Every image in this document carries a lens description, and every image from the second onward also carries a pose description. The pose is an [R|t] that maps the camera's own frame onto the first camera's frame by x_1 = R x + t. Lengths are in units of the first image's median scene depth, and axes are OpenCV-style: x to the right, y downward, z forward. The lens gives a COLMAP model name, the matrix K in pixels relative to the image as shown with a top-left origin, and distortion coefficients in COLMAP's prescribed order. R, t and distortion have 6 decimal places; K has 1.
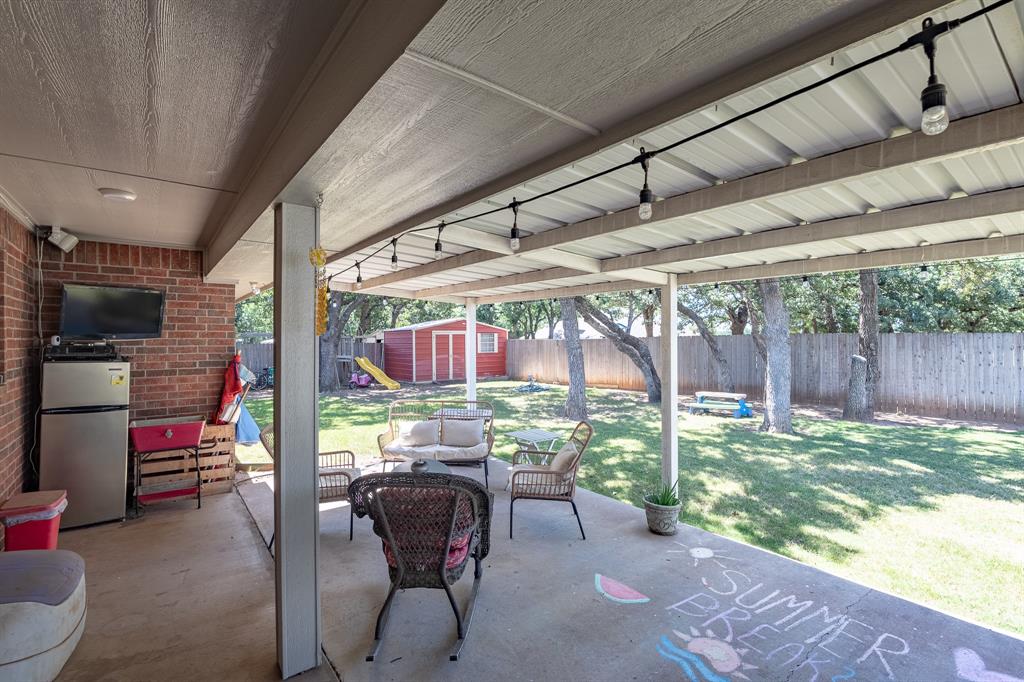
lens RADIAL K [[451.2, 0, 512.0], [0, 451.2, 341.0], [0, 0, 1]] dist [0.000094, -0.000032]
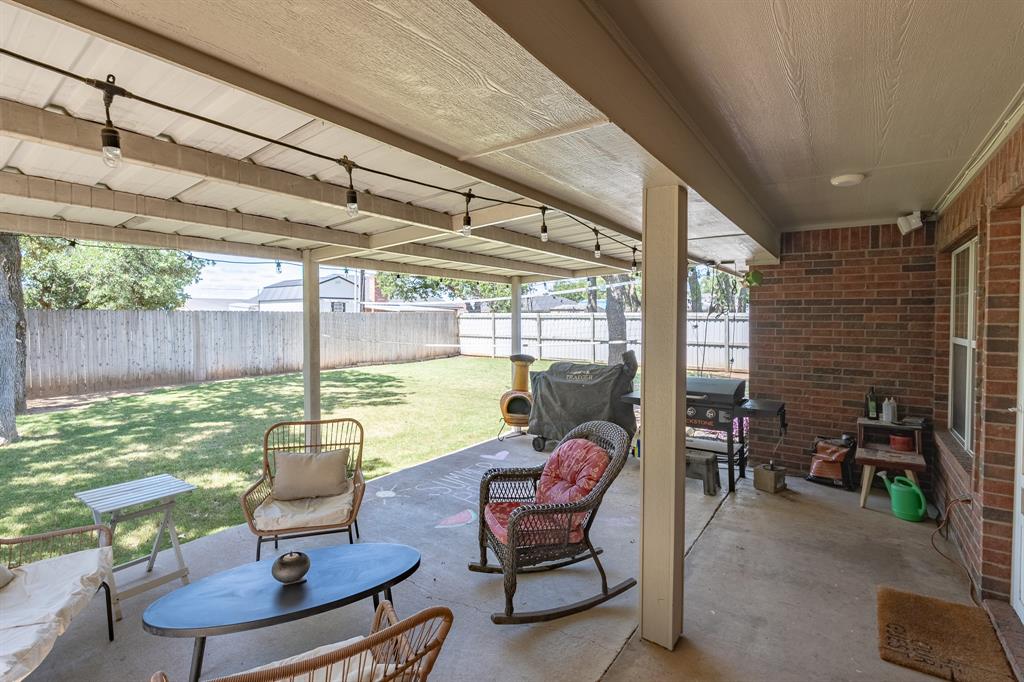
lens RADIAL K [[451.2, 0, 512.0], [0, 451.2, 341.0], [0, 0, 1]] dist [0.000094, -0.000032]
pose [[-0.255950, -0.052328, 0.965273, -0.586917], [-0.002219, 0.998563, 0.053544, -0.008802], [-0.966687, 0.011563, -0.255699, 0.691664]]
